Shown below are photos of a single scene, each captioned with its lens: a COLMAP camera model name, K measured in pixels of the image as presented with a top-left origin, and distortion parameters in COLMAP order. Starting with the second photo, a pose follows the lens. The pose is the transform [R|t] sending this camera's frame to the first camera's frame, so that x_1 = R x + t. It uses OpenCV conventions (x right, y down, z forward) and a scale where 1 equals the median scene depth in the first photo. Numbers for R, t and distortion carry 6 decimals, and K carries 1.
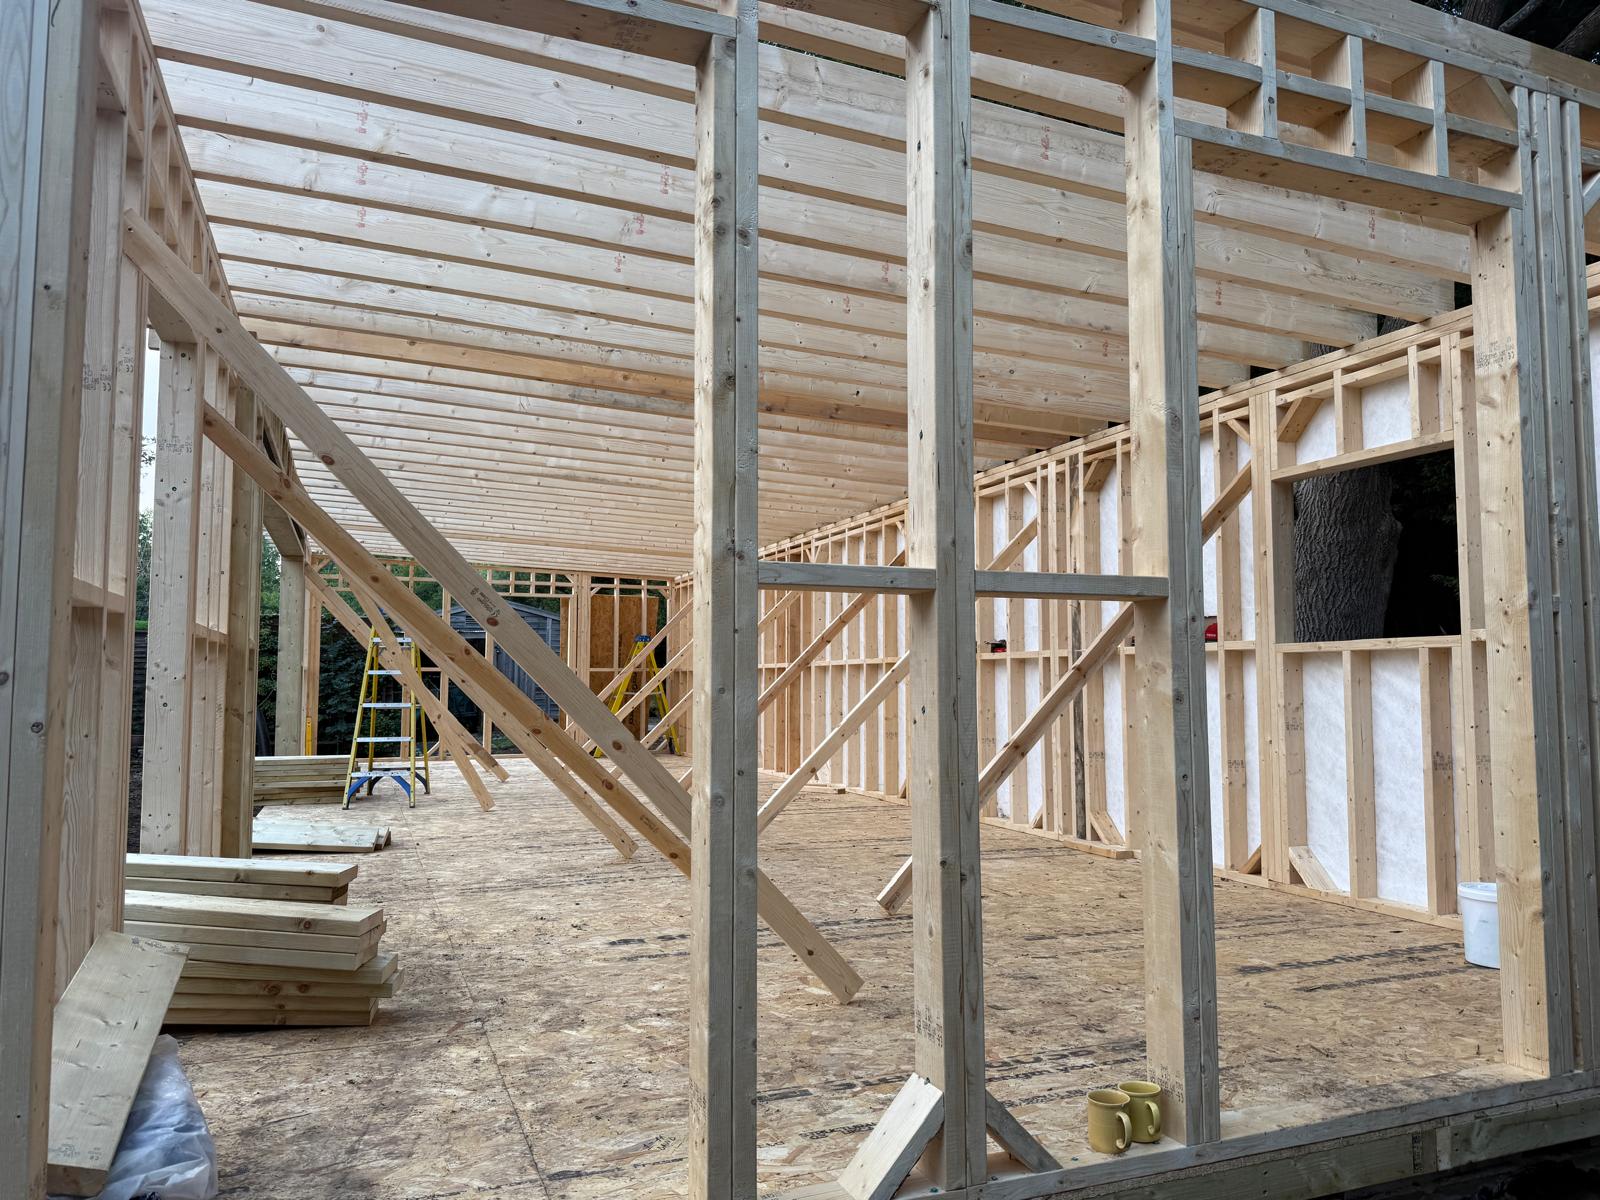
lens RADIAL K [[1123.0, 0, 804.8], [0, 1123.0, 603.8], [0, 0, 1]] dist [-0.005513, -0.025207]
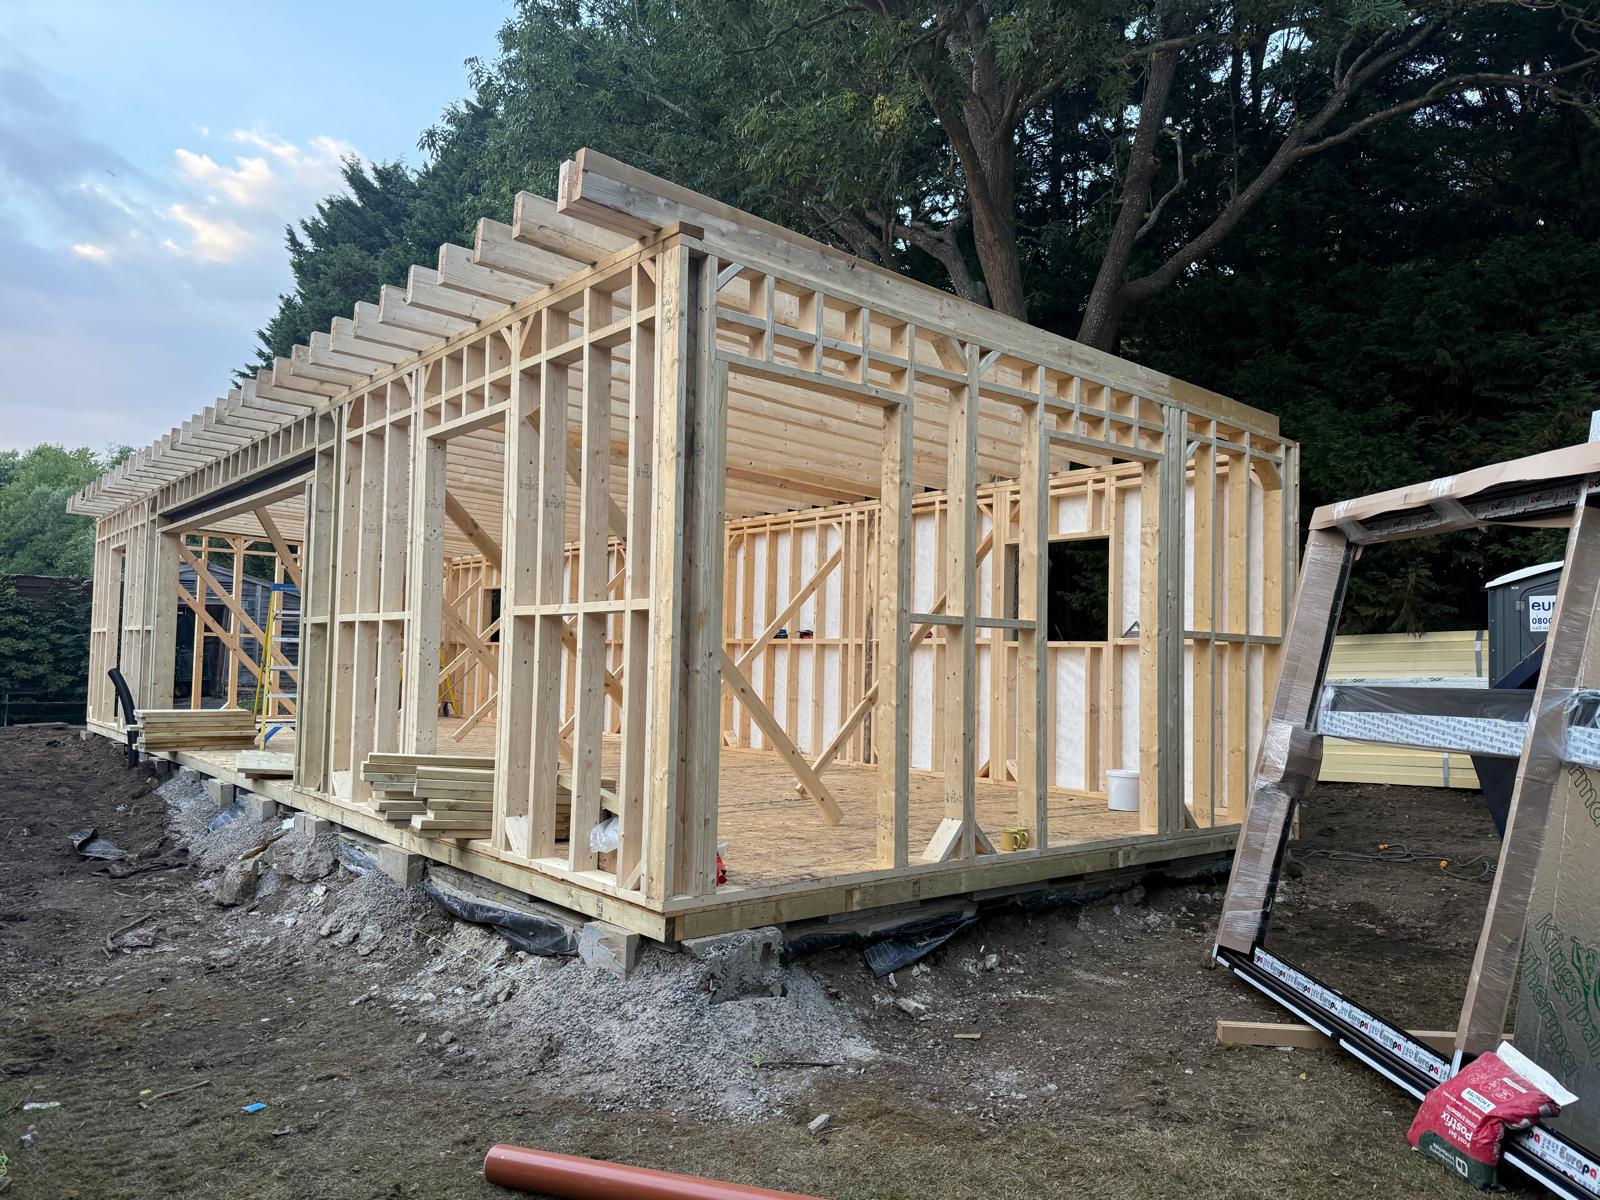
lens RADIAL K [[1123.0, 0, 795.5], [0, 1123.0, 605.1], [0, 0, 1]] dist [-0.005513, -0.025207]
pose [[0.947132, 0.036467, 0.318765, -0.484812], [-0.044306, 0.998867, 0.017373, -0.039037], [-0.317770, -0.030578, 0.947675, -0.581717]]
